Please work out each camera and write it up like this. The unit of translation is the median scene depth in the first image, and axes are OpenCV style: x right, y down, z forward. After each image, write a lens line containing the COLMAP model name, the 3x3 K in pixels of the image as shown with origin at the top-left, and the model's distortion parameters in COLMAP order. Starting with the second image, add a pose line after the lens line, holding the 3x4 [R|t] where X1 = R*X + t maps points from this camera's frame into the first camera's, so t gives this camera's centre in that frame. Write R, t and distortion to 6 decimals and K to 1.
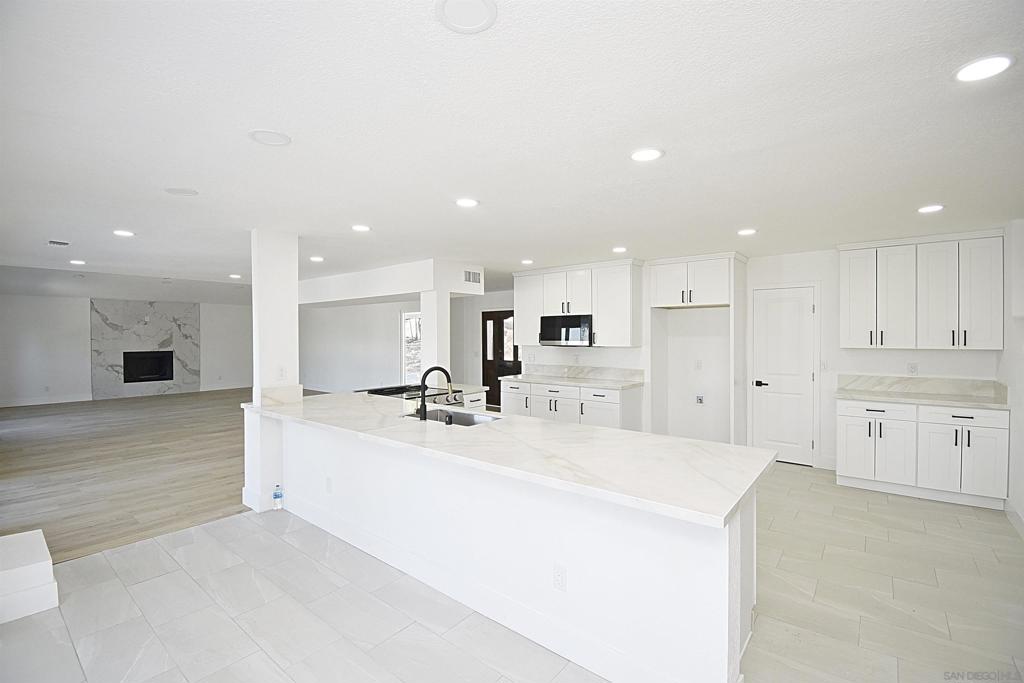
lens RADIAL K [[447.7, 0, 512.7], [0, 447.7, 337.0], [0, 0, 1]] dist [0.001625, -0.010745]
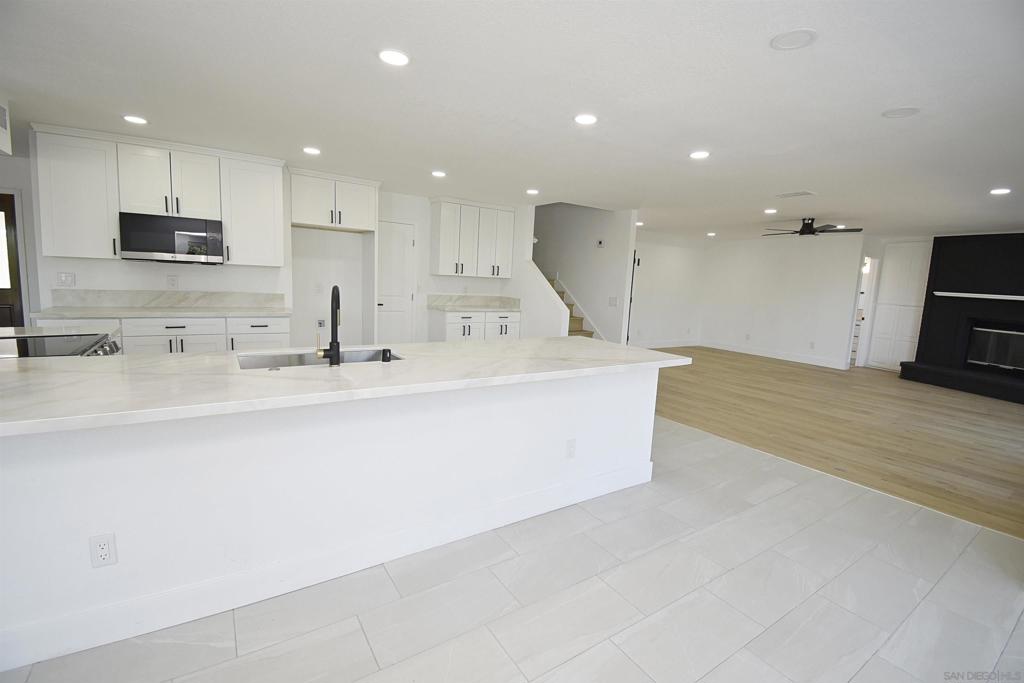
lens RADIAL K [[447.7, 0, 516.0], [0, 447.7, 343.6], [0, 0, 1]] dist [0.001625, -0.010745]
pose [[0.293070, -0.119394, 0.948607, -0.213295], [-0.047584, 0.989121, 0.139194, 0.012992], [-0.954906, -0.085933, 0.284201, 0.154708]]
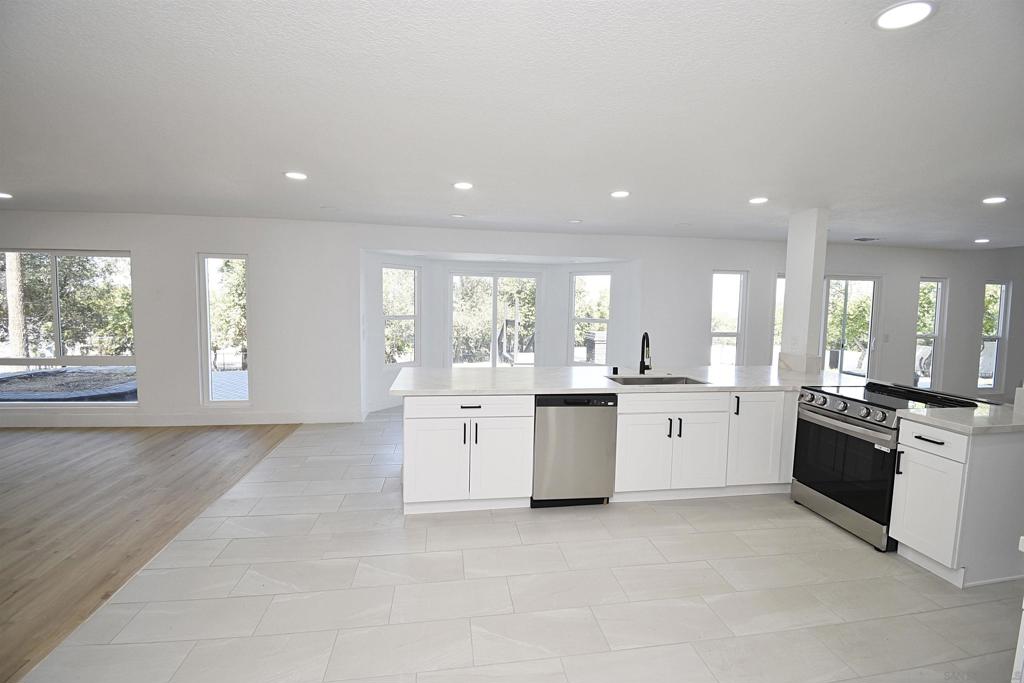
lens RADIAL K [[447.7, 0, 509.8], [0, 447.7, 338.9], [0, 0, 1]] dist [0.001625, -0.010745]
pose [[-0.676664, 0.052344, -0.734429, 0.273703], [-0.017371, 0.996057, 0.086996, -0.004122], [0.736087, 0.071625, -0.673087, 0.441038]]
